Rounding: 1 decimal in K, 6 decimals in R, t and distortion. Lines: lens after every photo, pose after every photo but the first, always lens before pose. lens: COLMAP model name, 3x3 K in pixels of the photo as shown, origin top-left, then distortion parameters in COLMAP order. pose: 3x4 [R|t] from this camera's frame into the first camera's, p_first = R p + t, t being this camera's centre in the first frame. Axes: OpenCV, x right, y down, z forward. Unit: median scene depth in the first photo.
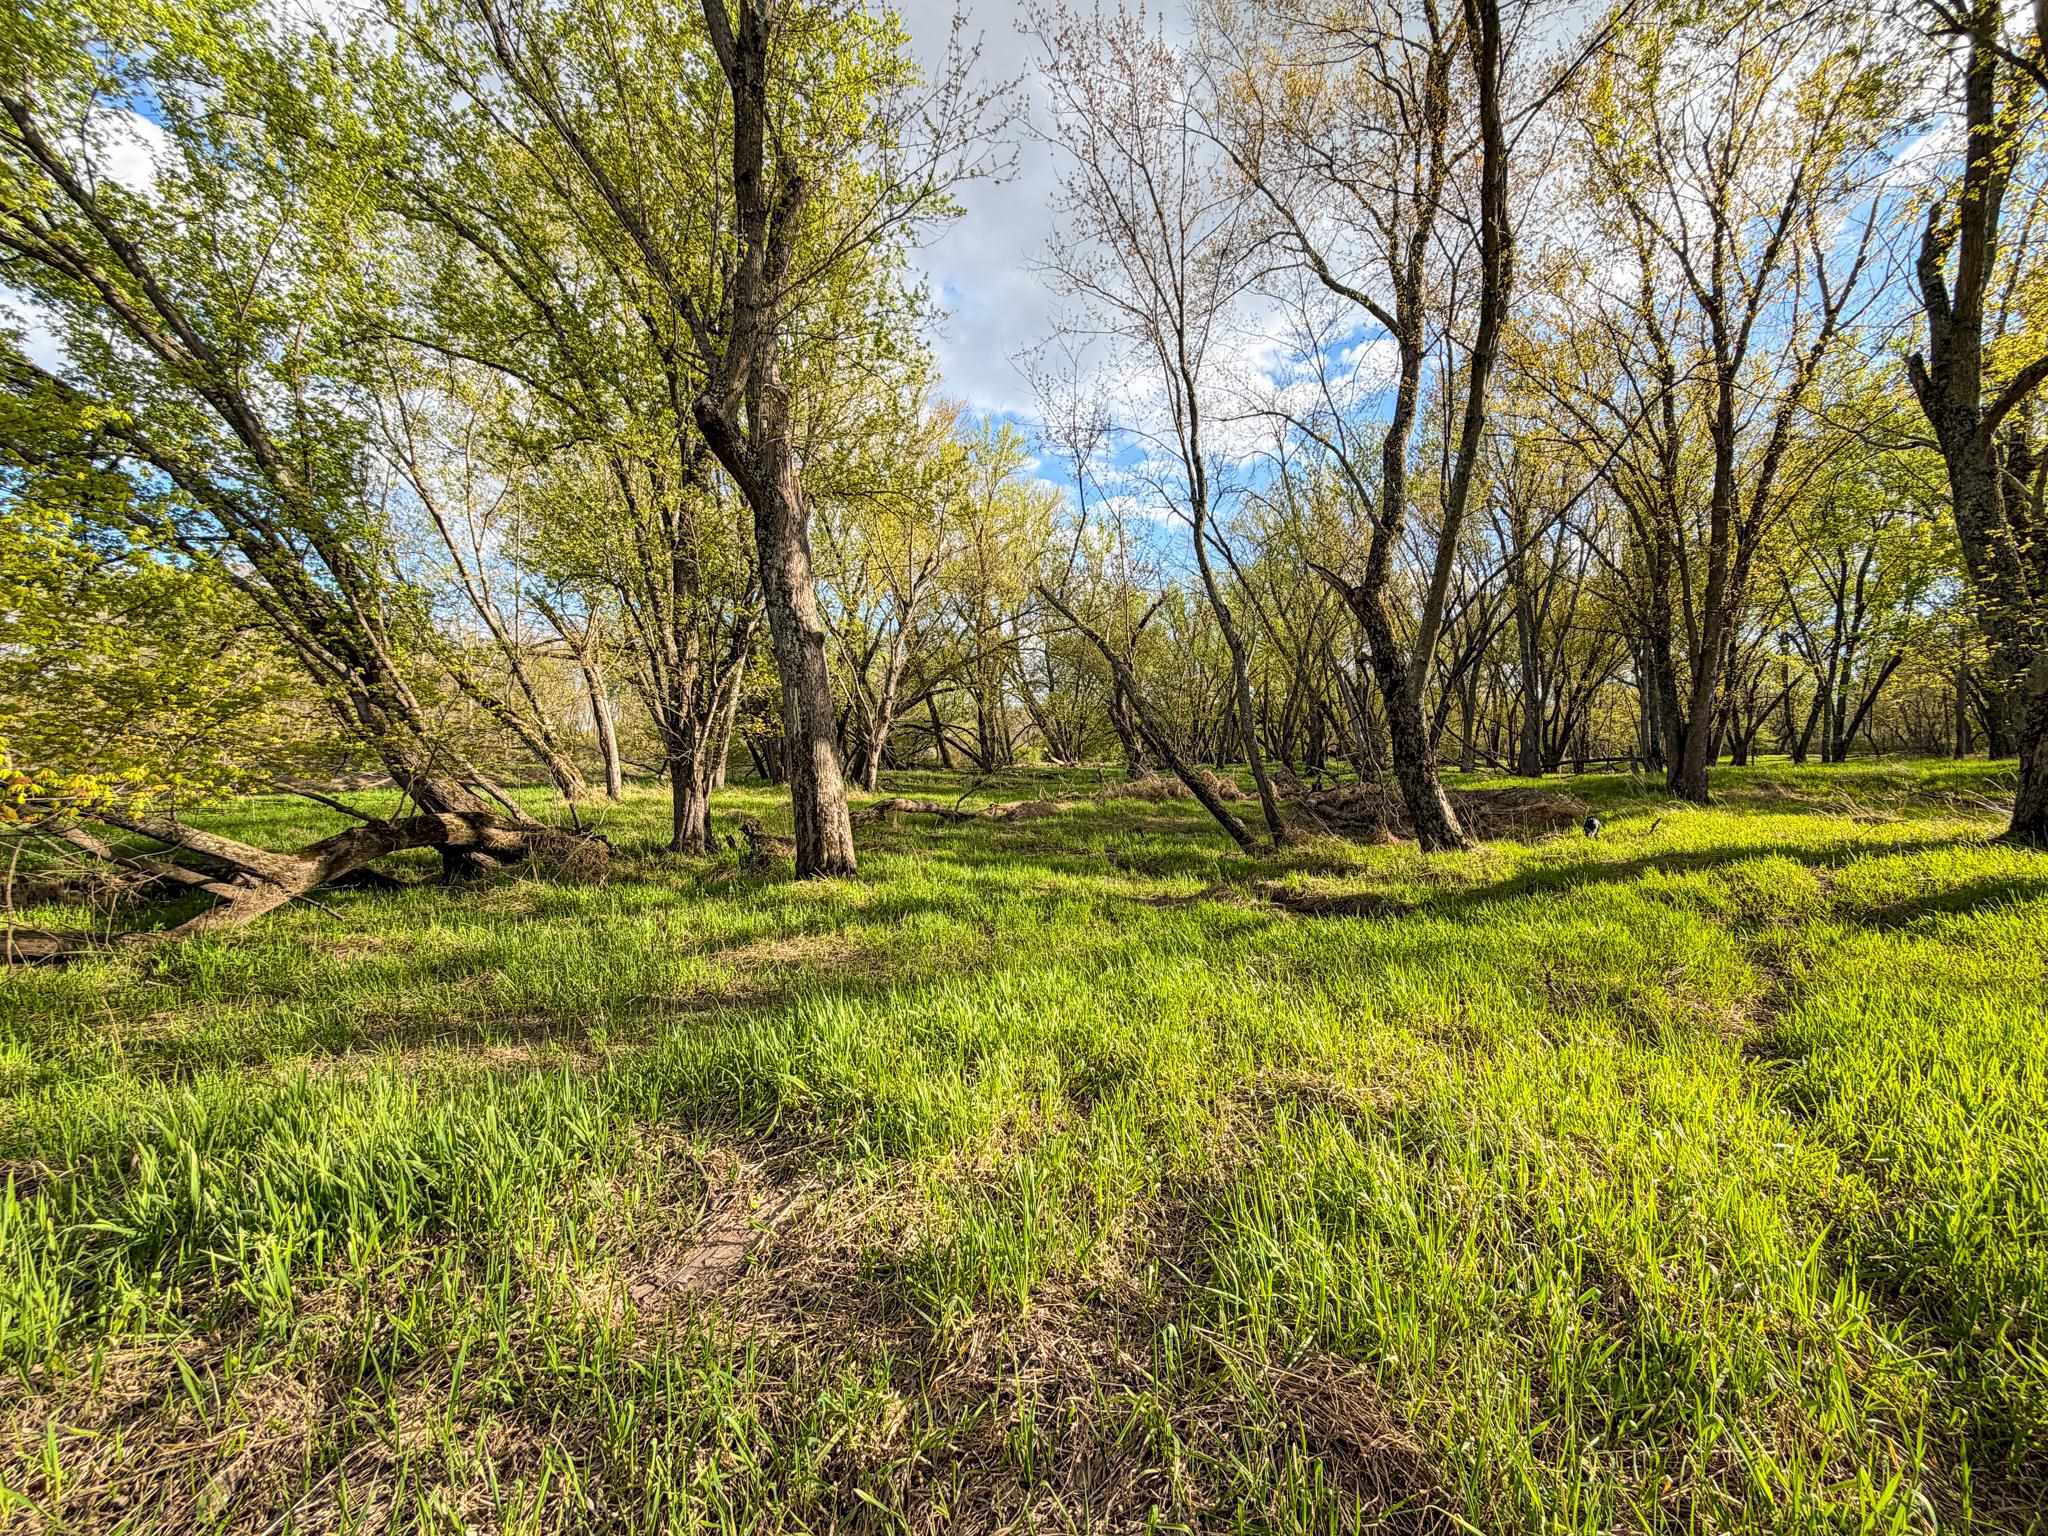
lens RADIAL K [[826.0, 0, 1024.0], [0, 826.0, 768.0], [0, 0, 1]] dist [-0.000694, 0.000102]
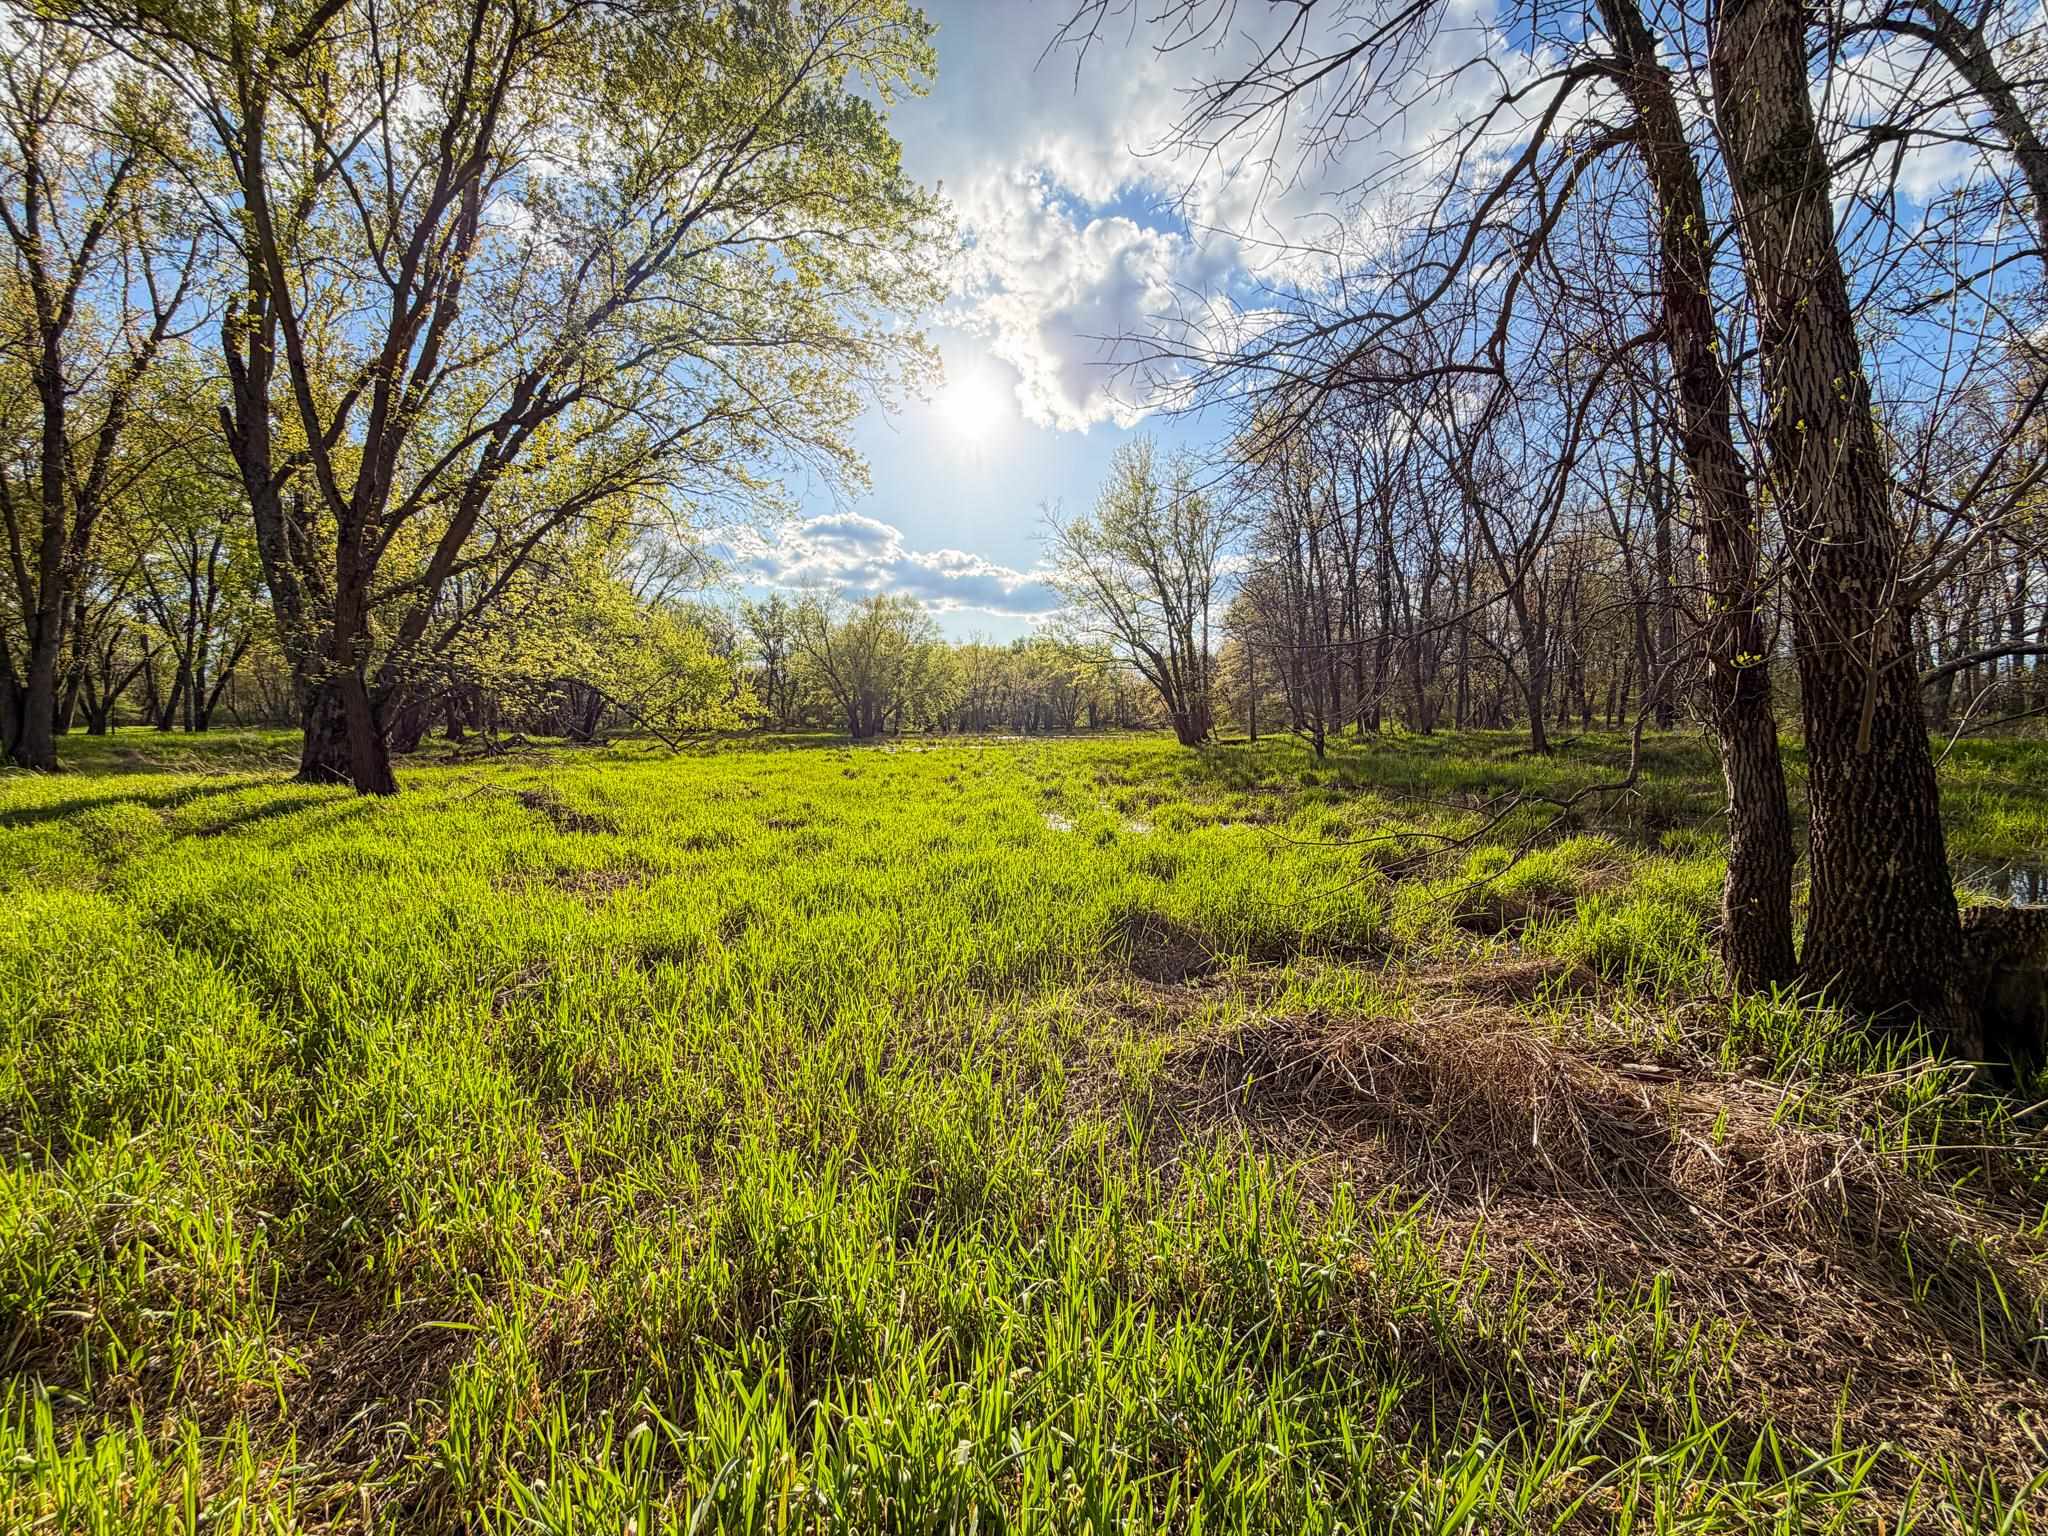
lens RADIAL K [[826.0, 0, 1024.0], [0, 826.0, 768.0], [0, 0, 1]] dist [-0.000694, 0.000102]
pose [[0.015258, -0.046127, 0.998819, -0.093363], [0.013118, 0.998859, 0.045929, 0.006609], [-0.999798, 0.012402, 0.015845, -0.114811]]
